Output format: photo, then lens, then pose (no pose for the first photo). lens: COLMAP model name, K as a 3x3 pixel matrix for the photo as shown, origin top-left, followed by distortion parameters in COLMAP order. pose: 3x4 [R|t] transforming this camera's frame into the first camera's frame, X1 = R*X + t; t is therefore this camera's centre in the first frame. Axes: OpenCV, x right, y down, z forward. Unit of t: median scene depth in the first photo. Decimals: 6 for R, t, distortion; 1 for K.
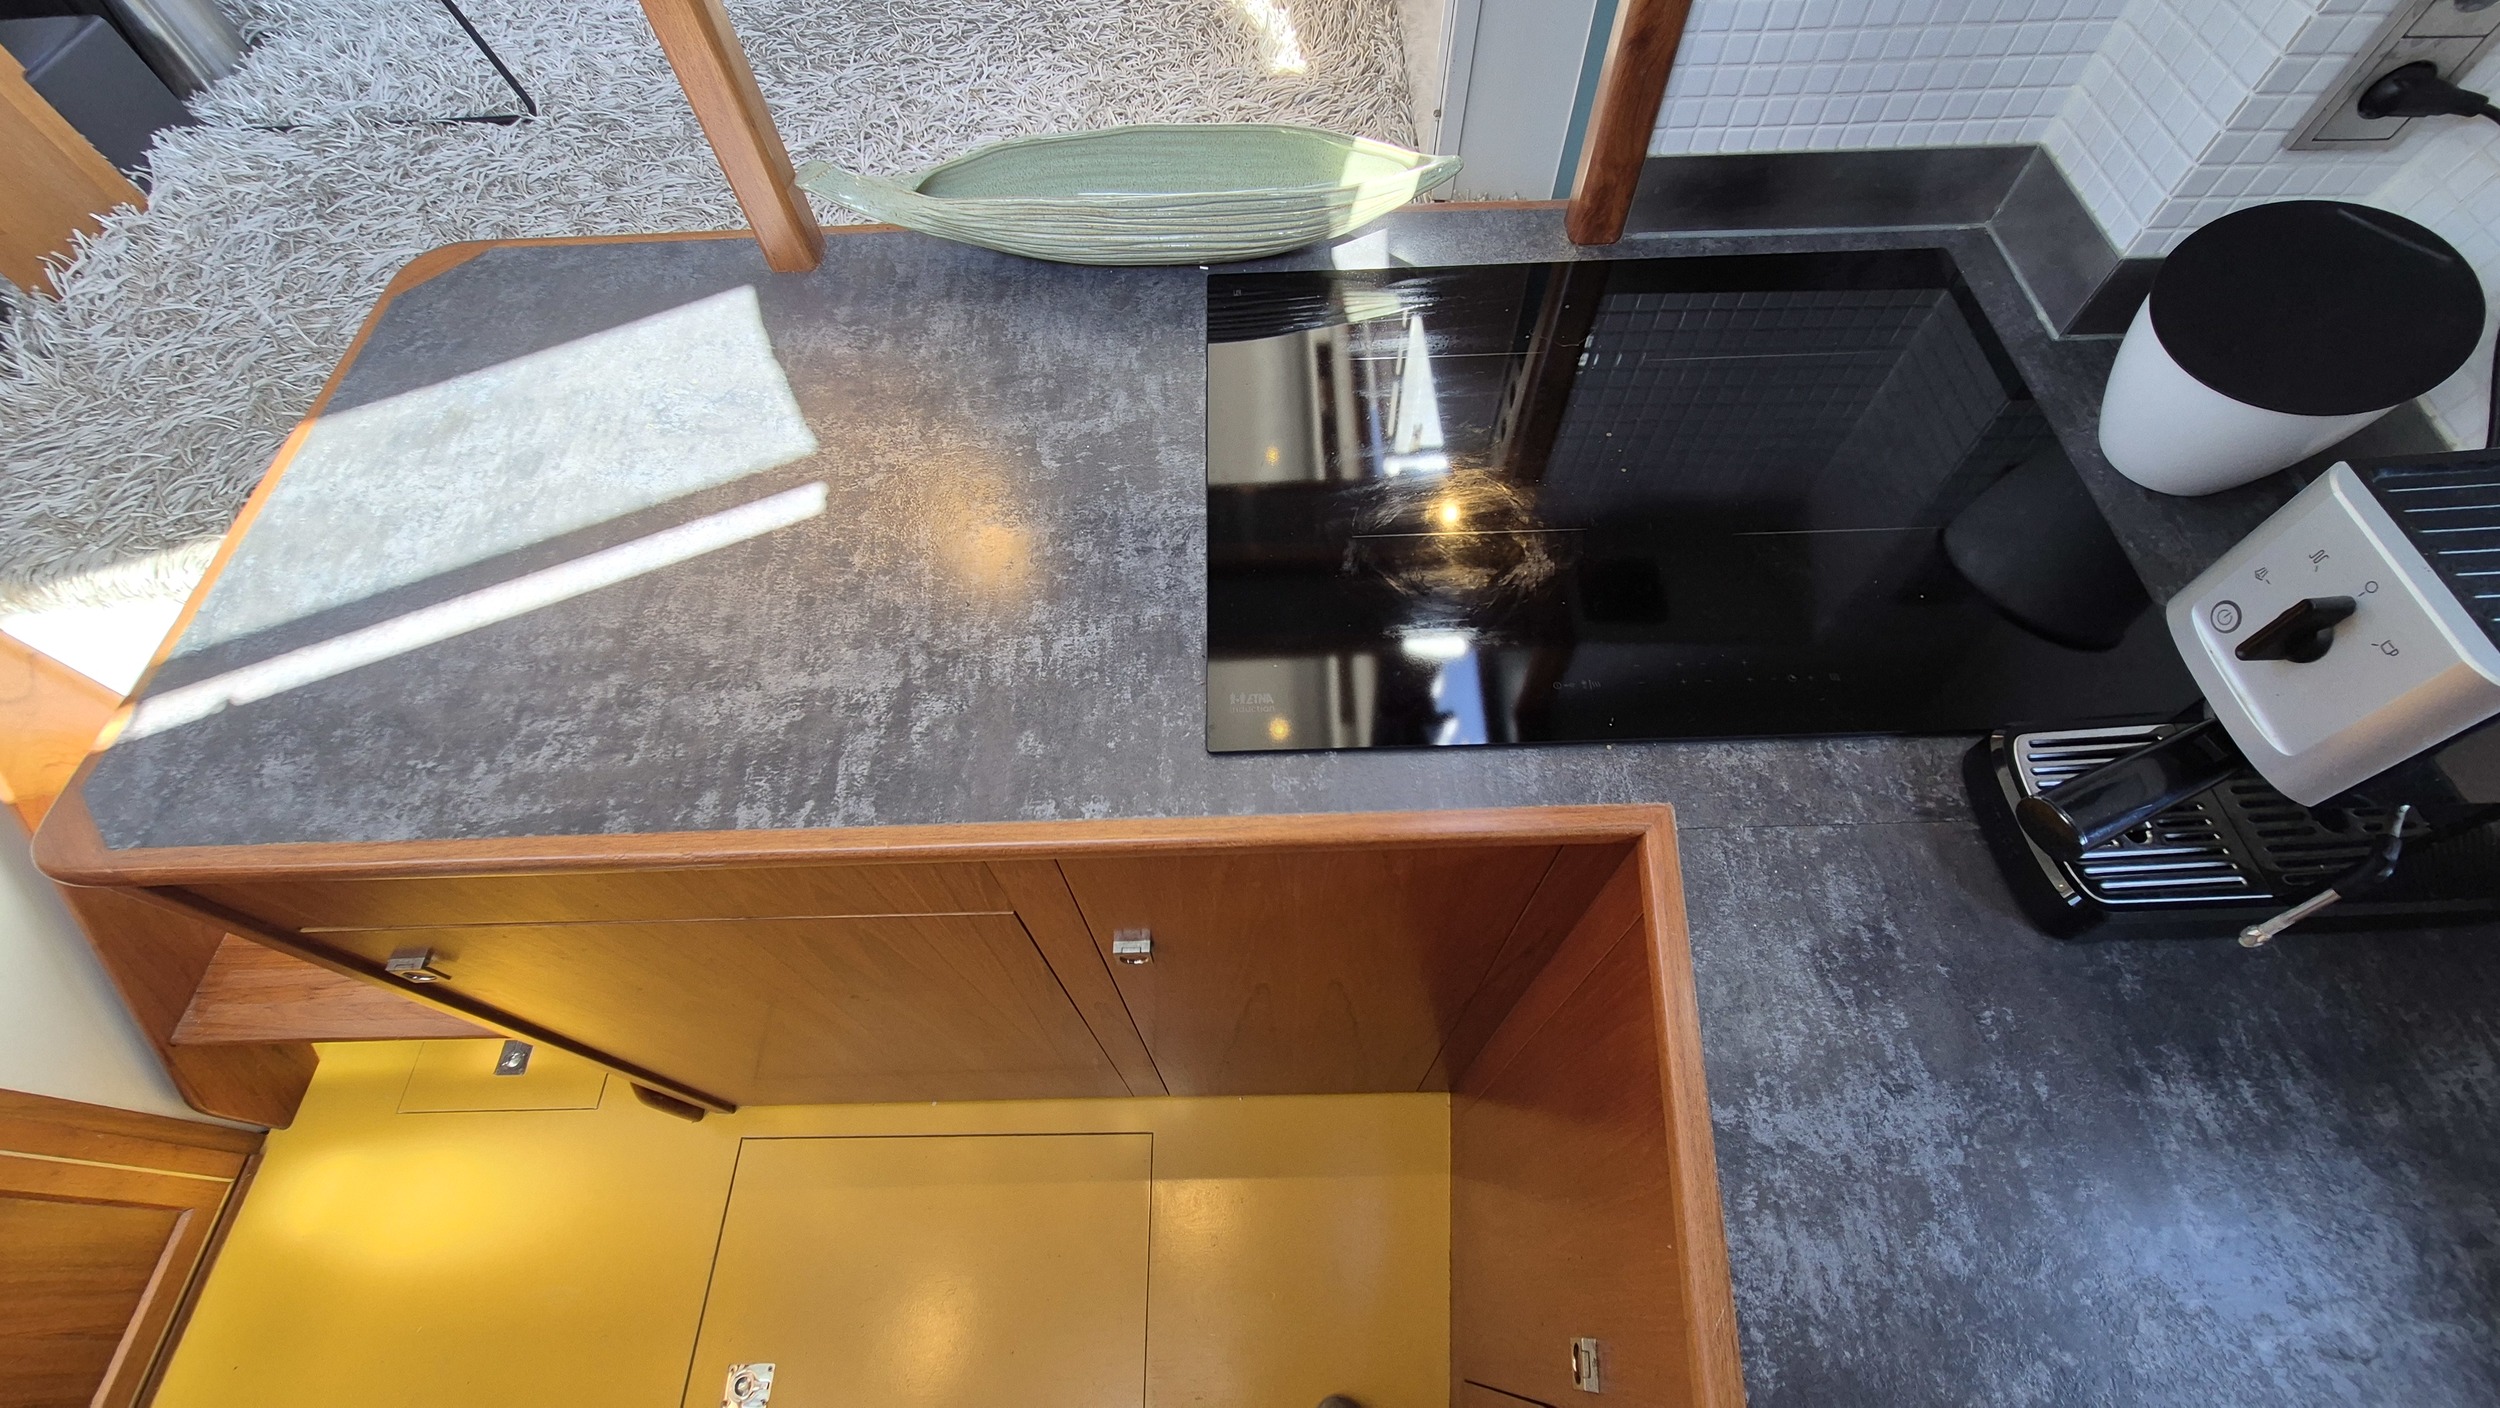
lens RADIAL K [[1019.3, 0, 1251.8], [0, 1019.3, 705.1], [0, 0, 1]] dist [0.004094, -0.000118]
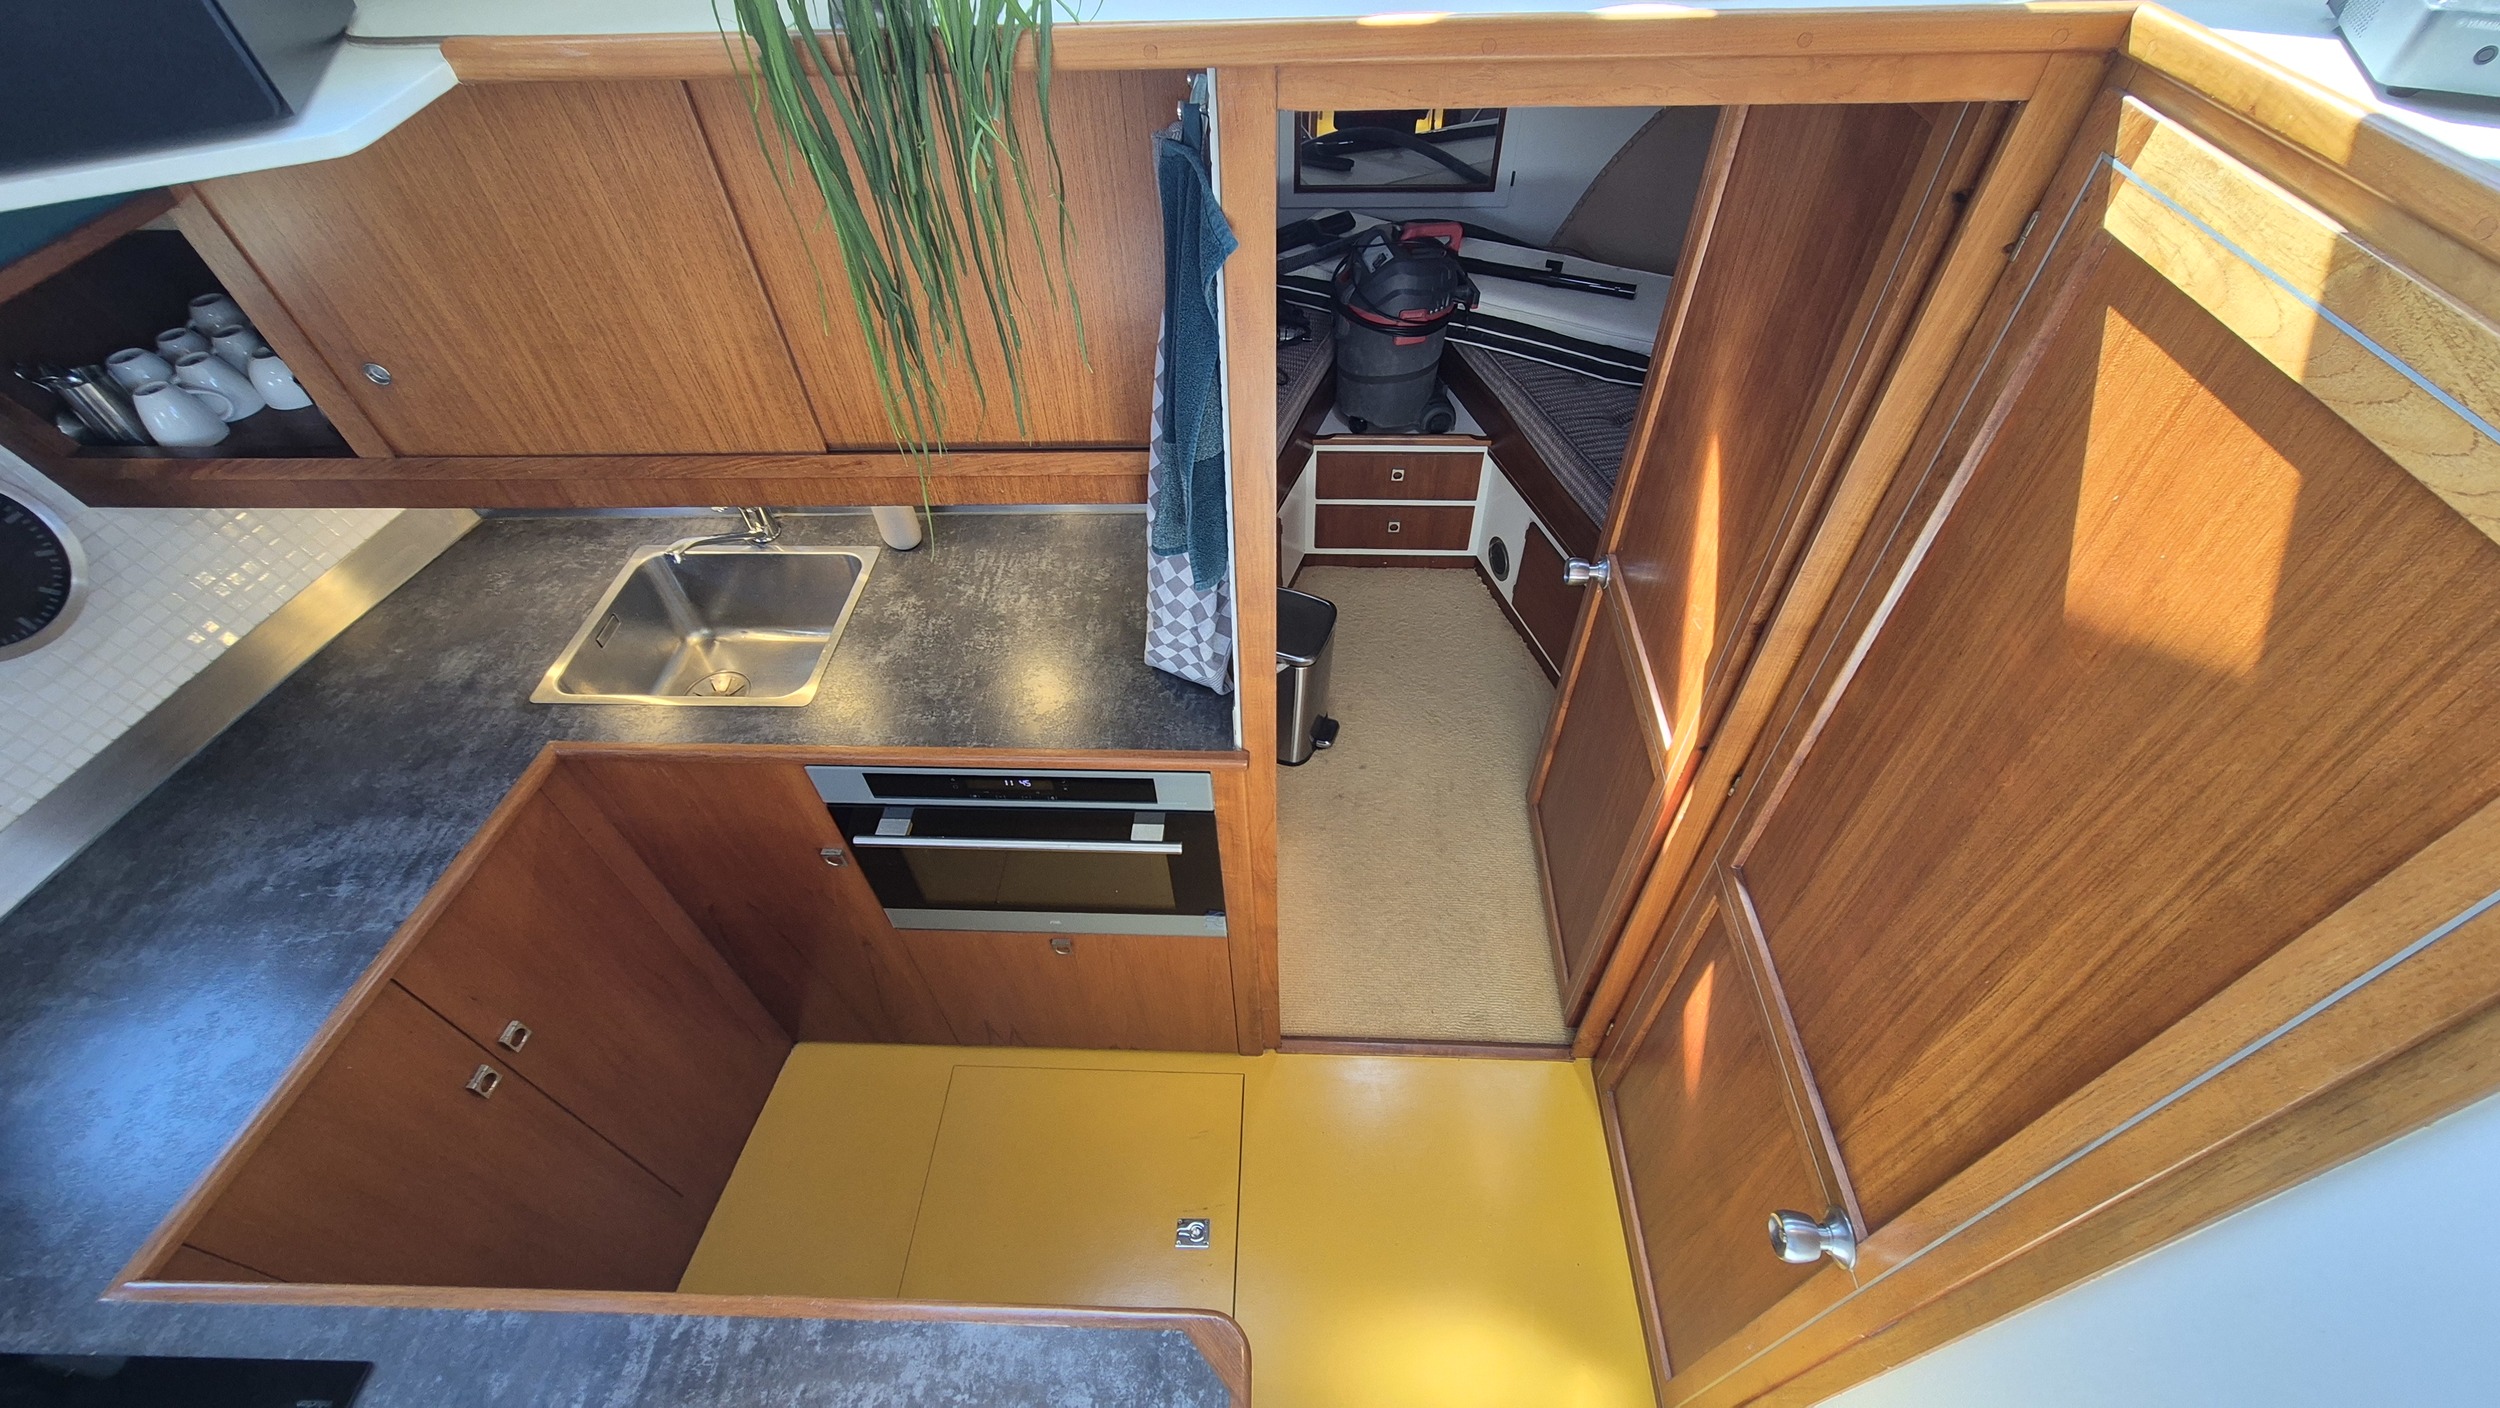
lens RADIAL K [[1027.3, 0, 1248.6], [0, 1027.3, 699.0], [0, 0, 1]] dist [-0.001703, 0.000766]
pose [[-0.996678, 0.008091, 0.081046, -1.266493], [0.075480, -0.282142, 0.956399, -0.884107], [0.030605, 0.959338, 0.280594, -0.176879]]
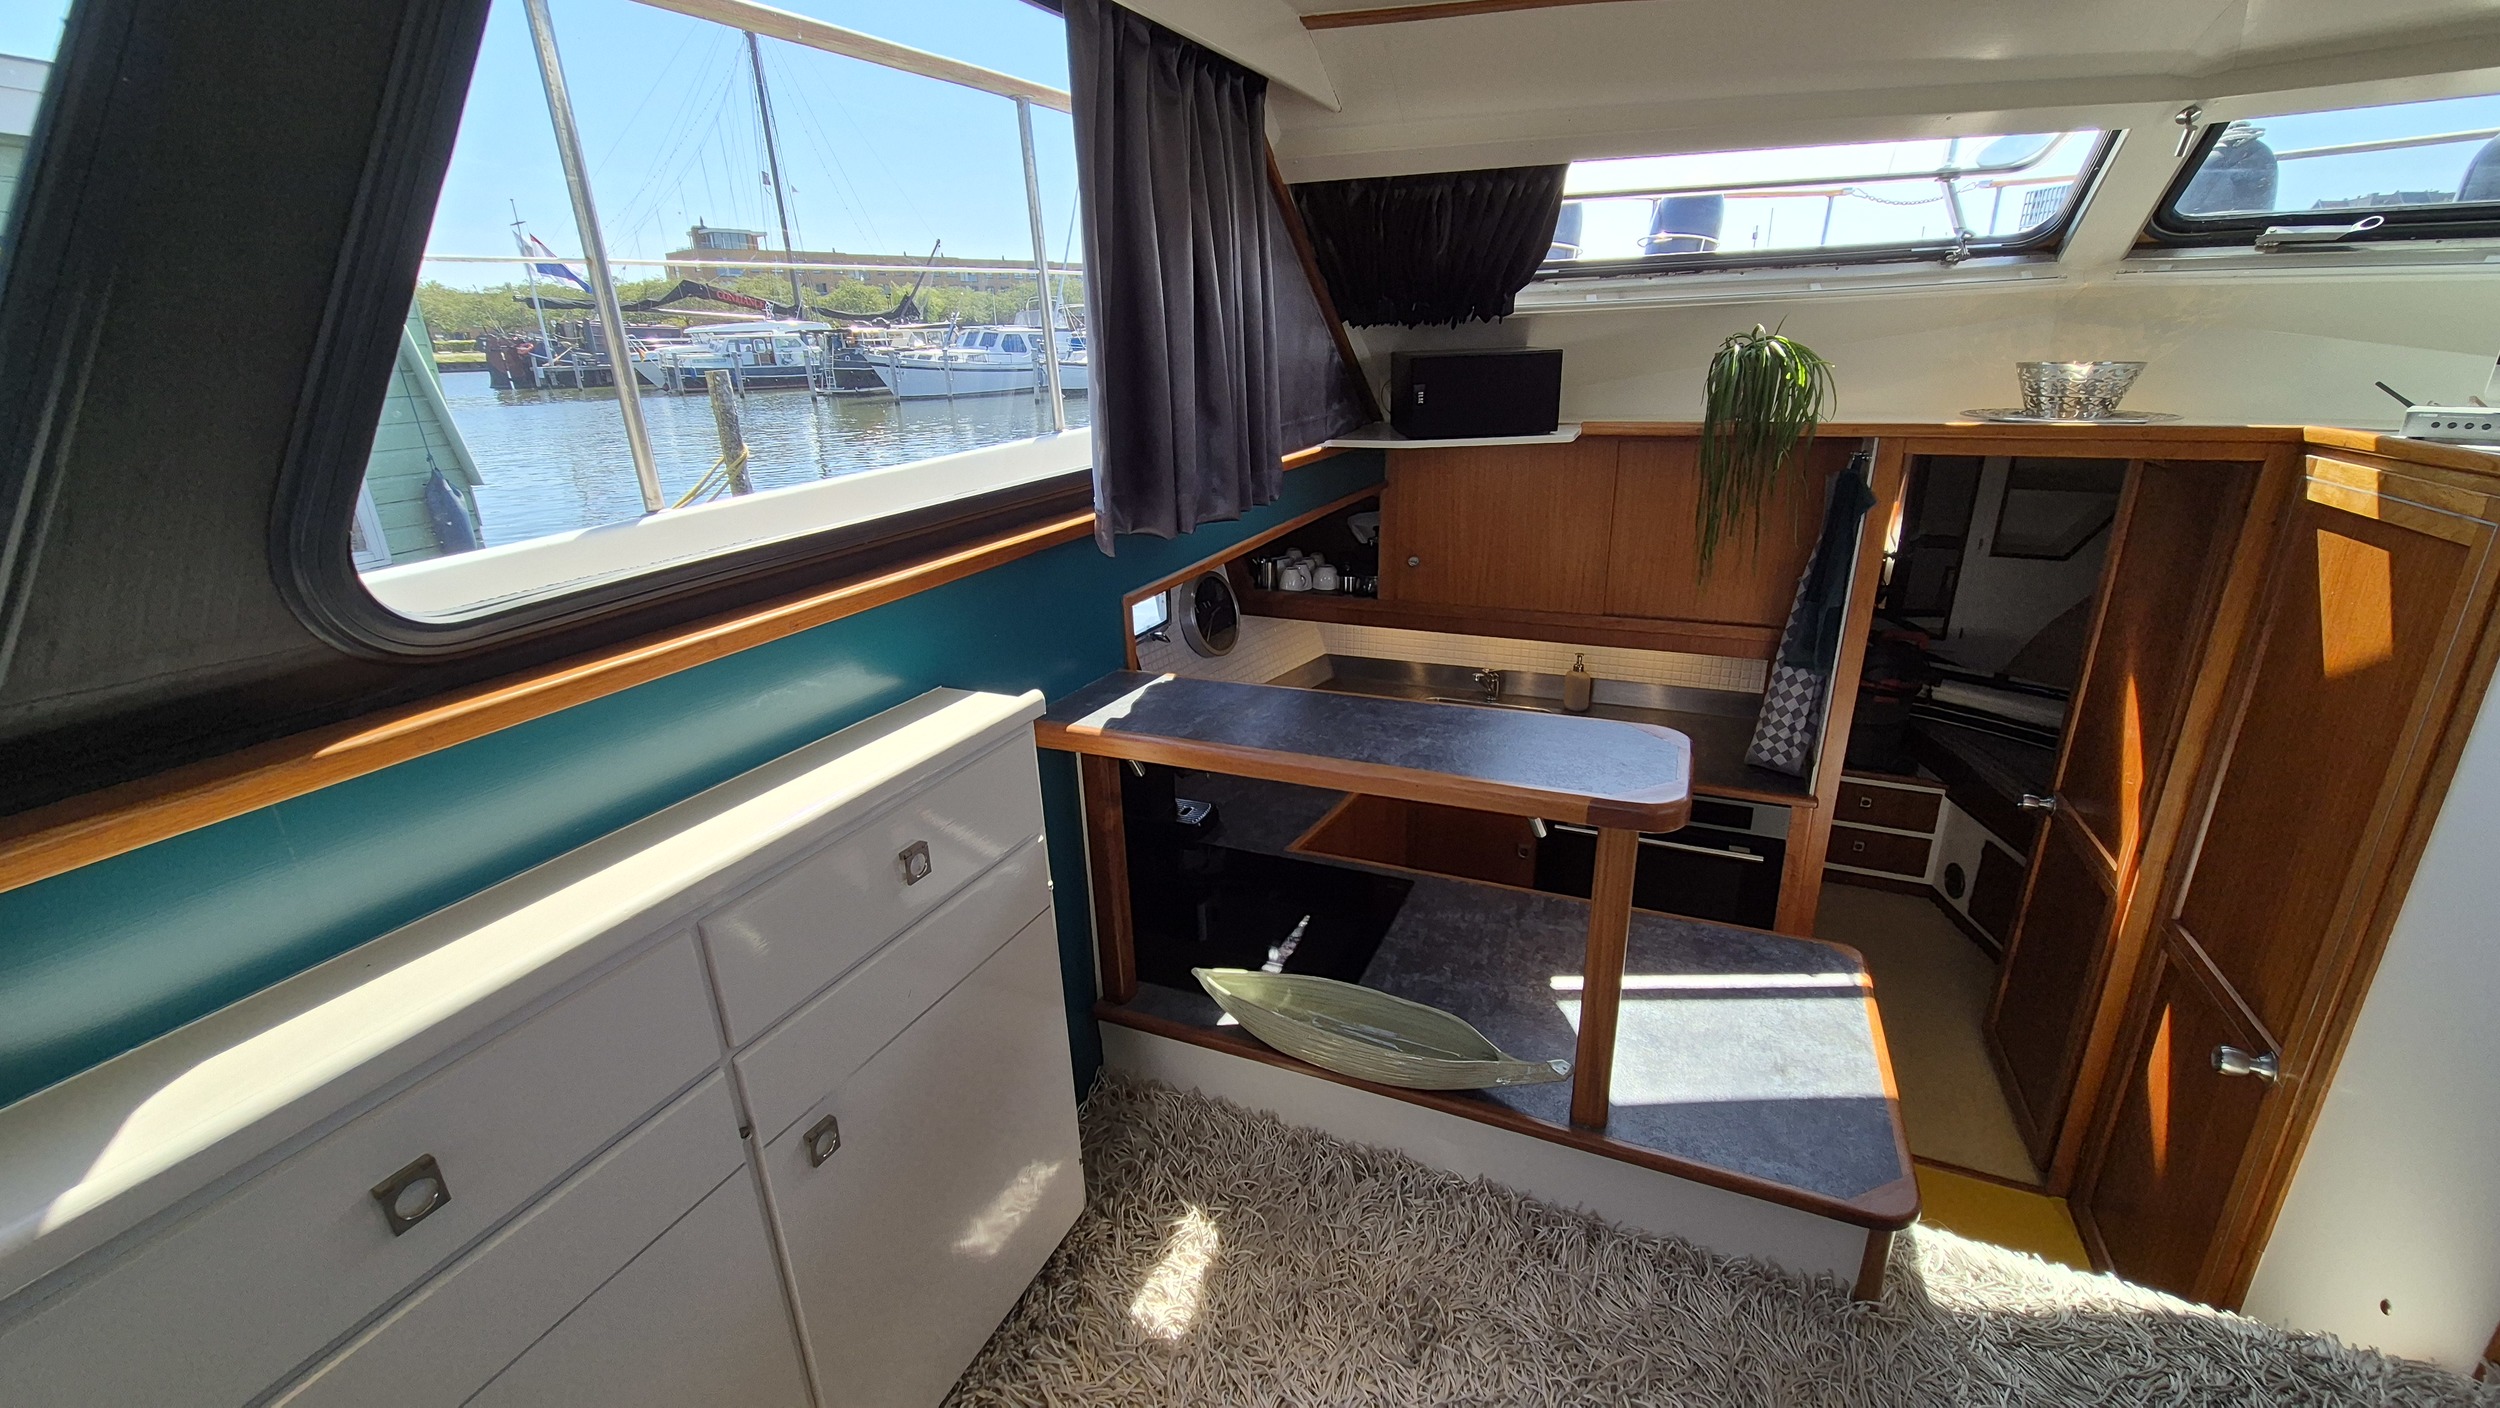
lens RADIAL K [[1027.8, 0, 1238.3], [0, 1027.8, 702.1], [0, 0, 1]] dist [0.001802, -0.000881]
pose [[-0.906275, -0.080875, 0.414880, -0.756546], [0.389523, 0.221326, 0.894029, -2.884361], [-0.164128, 0.971841, -0.169079, 1.045789]]
